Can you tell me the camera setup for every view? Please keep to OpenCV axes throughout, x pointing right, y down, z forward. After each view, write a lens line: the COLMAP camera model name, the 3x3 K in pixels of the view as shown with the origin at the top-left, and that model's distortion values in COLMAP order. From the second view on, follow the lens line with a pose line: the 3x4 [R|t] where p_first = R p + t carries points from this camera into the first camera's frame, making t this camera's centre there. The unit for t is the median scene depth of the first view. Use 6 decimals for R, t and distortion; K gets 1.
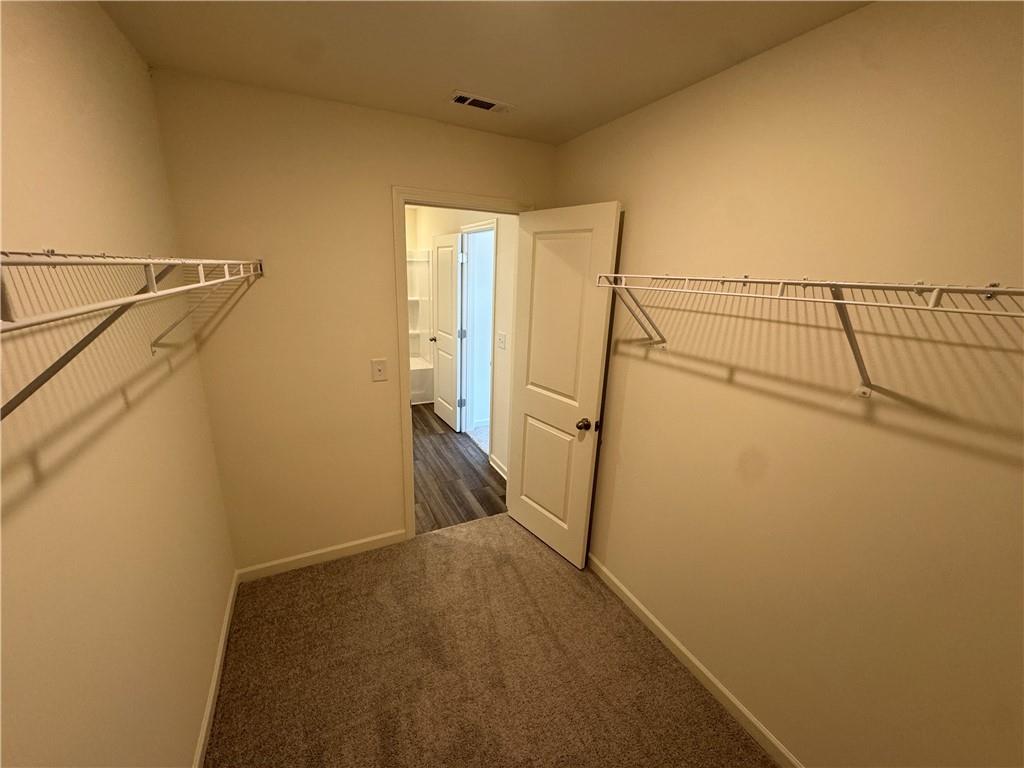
lens RADIAL K [[407.8, 0, 509.6], [0, 407.8, 385.4], [0, 0, 1]] dist [-0.000304, -0.000052]
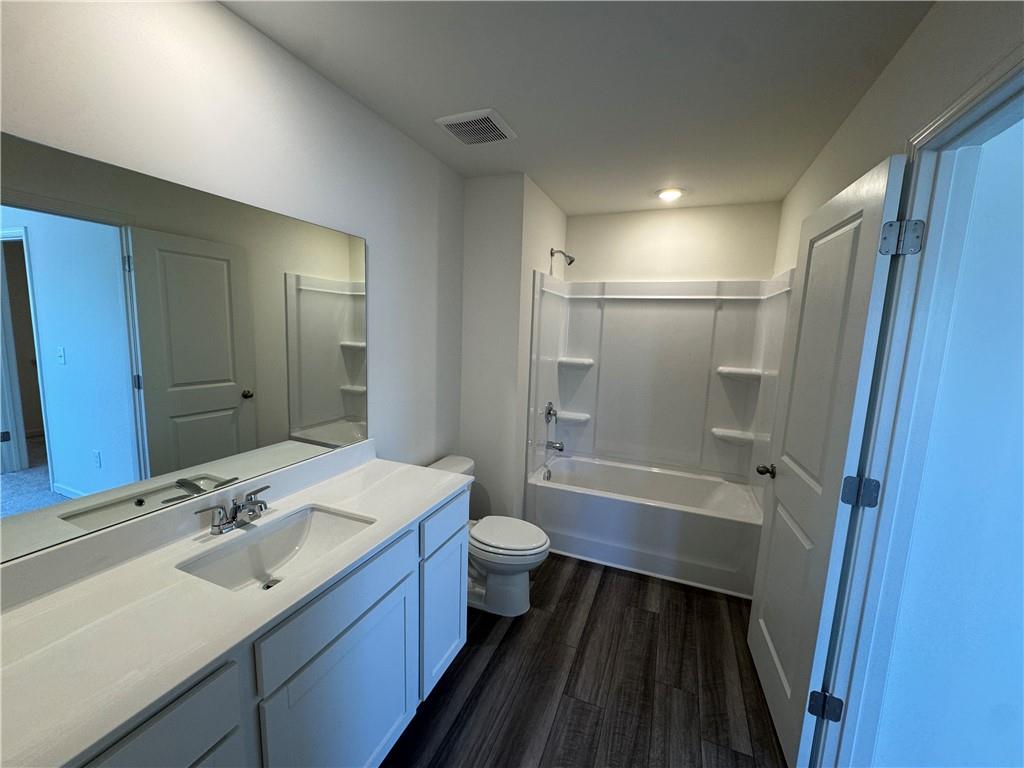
lens RADIAL K [[407.8, 0, 509.6], [0, 407.8, 385.4], [0, 0, 1]] dist [-0.000304, -0.000052]
pose [[0.660808, 0.085434, -0.745677, -0.067115], [-0.214714, 0.973498, -0.078740, -0.117106], [0.719188, 0.212139, 0.661639, 0.573770]]
